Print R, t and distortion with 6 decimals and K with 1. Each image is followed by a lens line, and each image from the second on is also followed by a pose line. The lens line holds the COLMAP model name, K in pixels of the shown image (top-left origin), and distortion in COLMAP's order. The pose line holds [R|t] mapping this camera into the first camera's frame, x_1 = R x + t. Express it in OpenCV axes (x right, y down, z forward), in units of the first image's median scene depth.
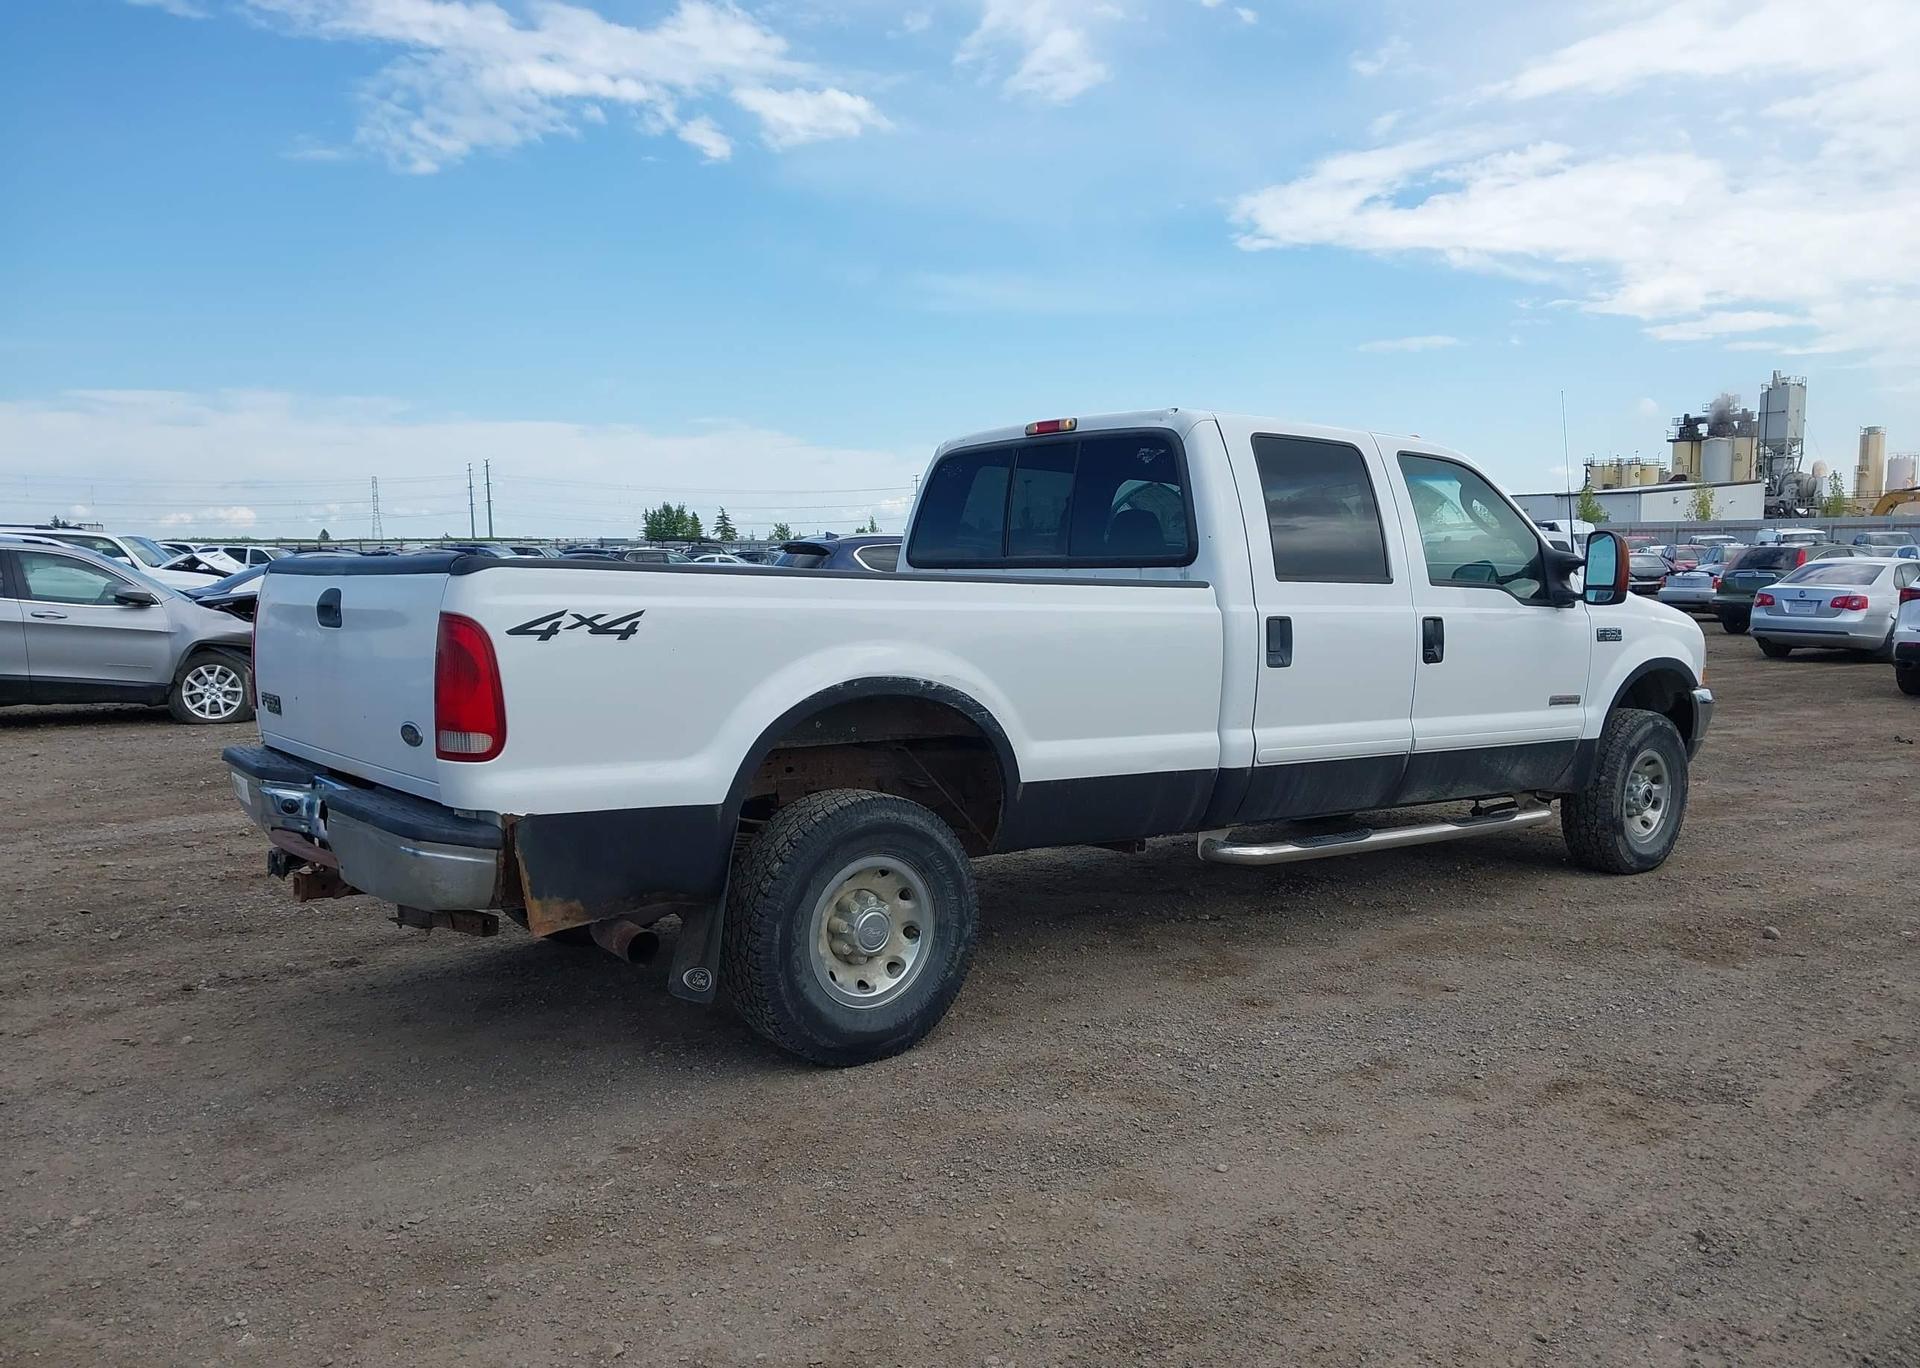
lens RADIAL K [[1510.4, 0, 964.2], [0, 1510.4, 719.3], [0, 0, 1]] dist [0.041299, -0.058652]
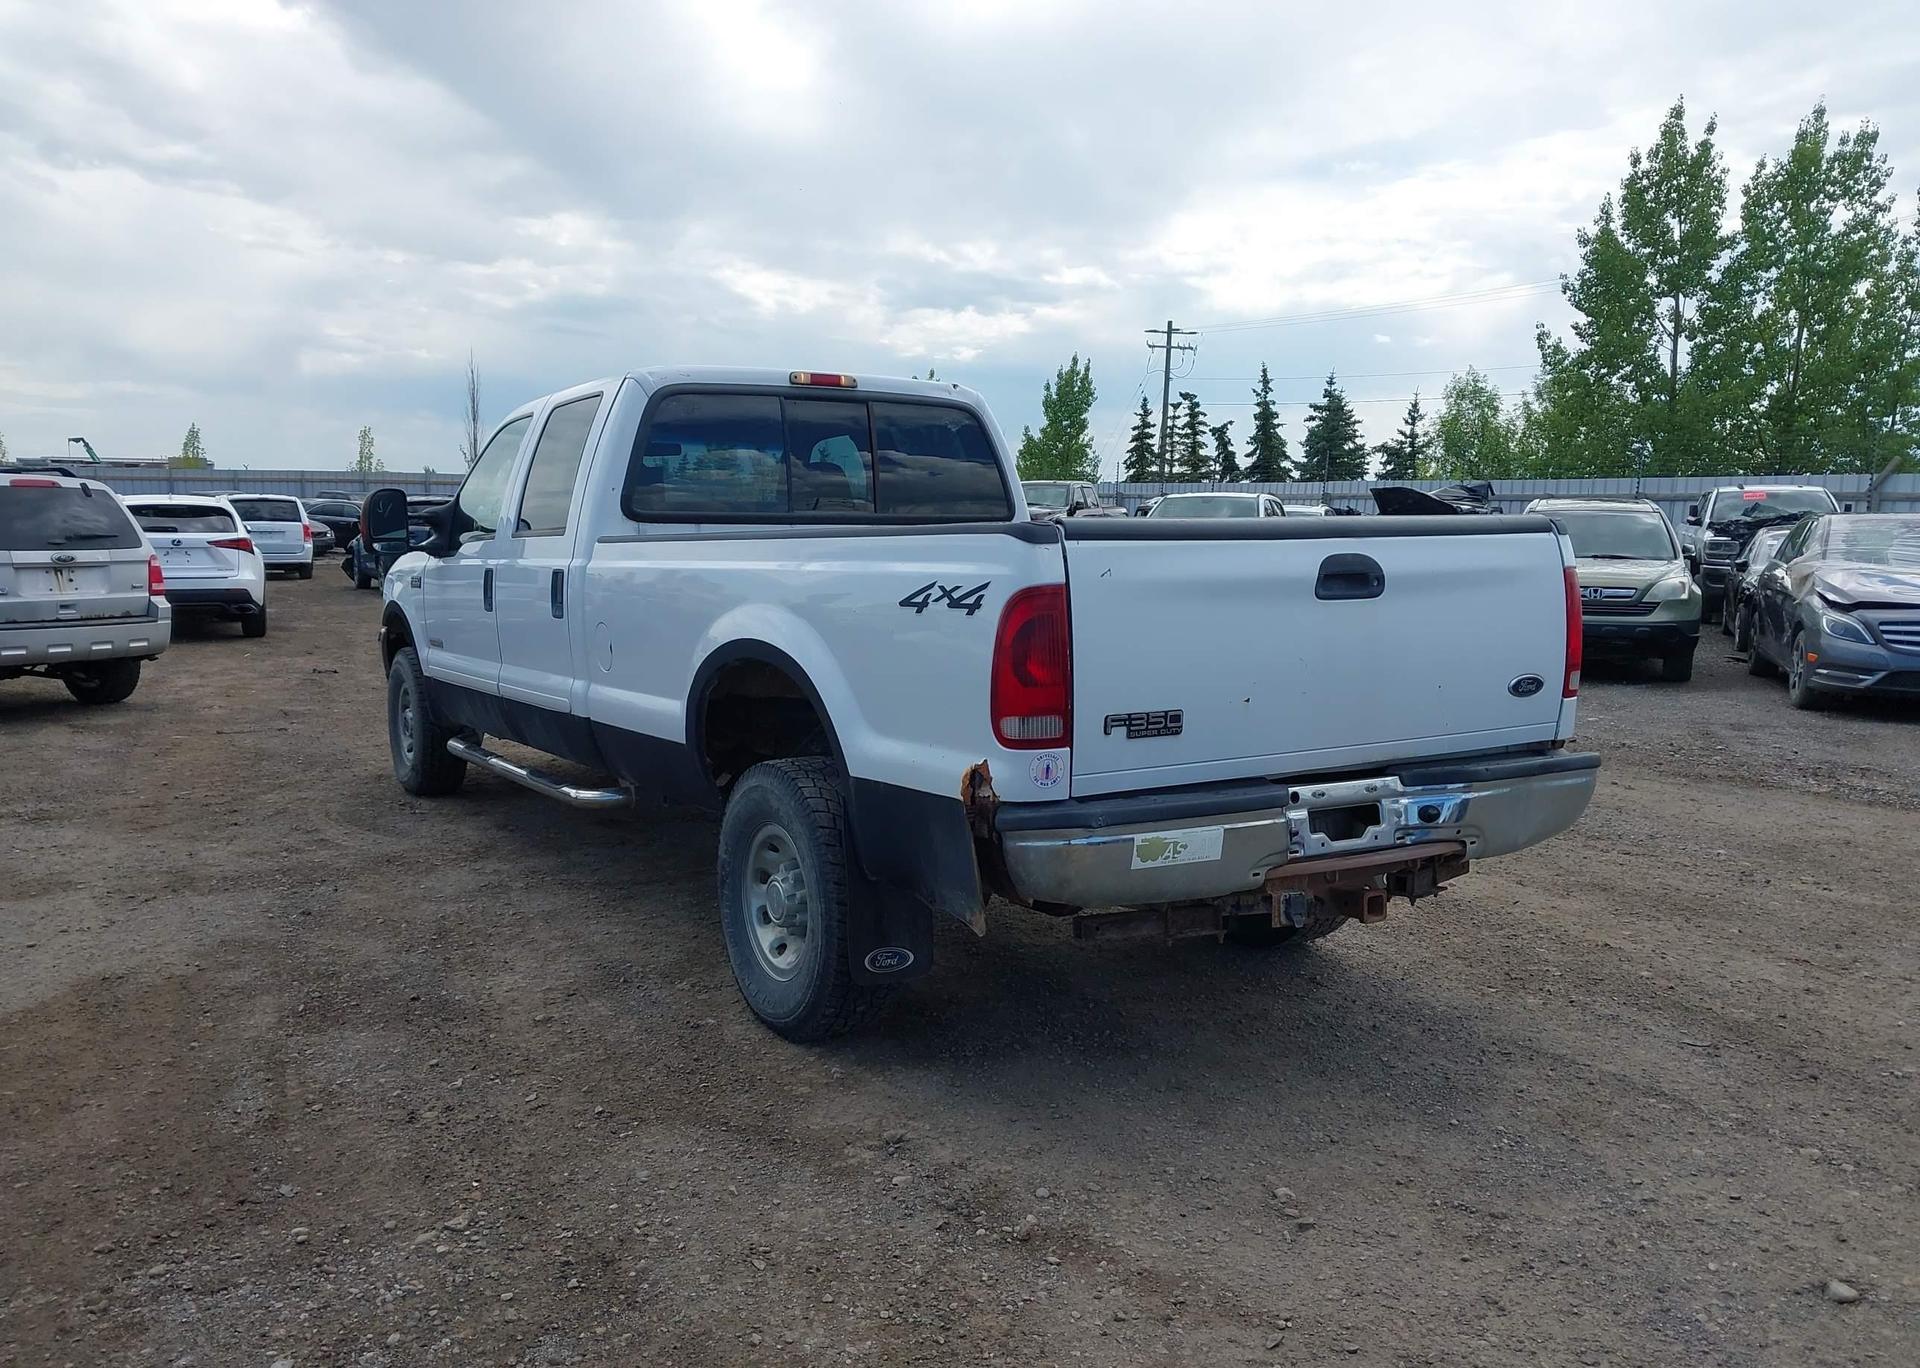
lens RADIAL K [[1510.4, 0, 952.7], [0, 1510.4, 692.8], [0, 0, 1]] dist [0.041299, -0.058652]
pose [[0.118146, -0.115191, 0.986292, -1.029639], [0.097809, 0.989769, 0.103881, -0.095417], [-0.988168, 0.084195, 0.128203, 0.889803]]
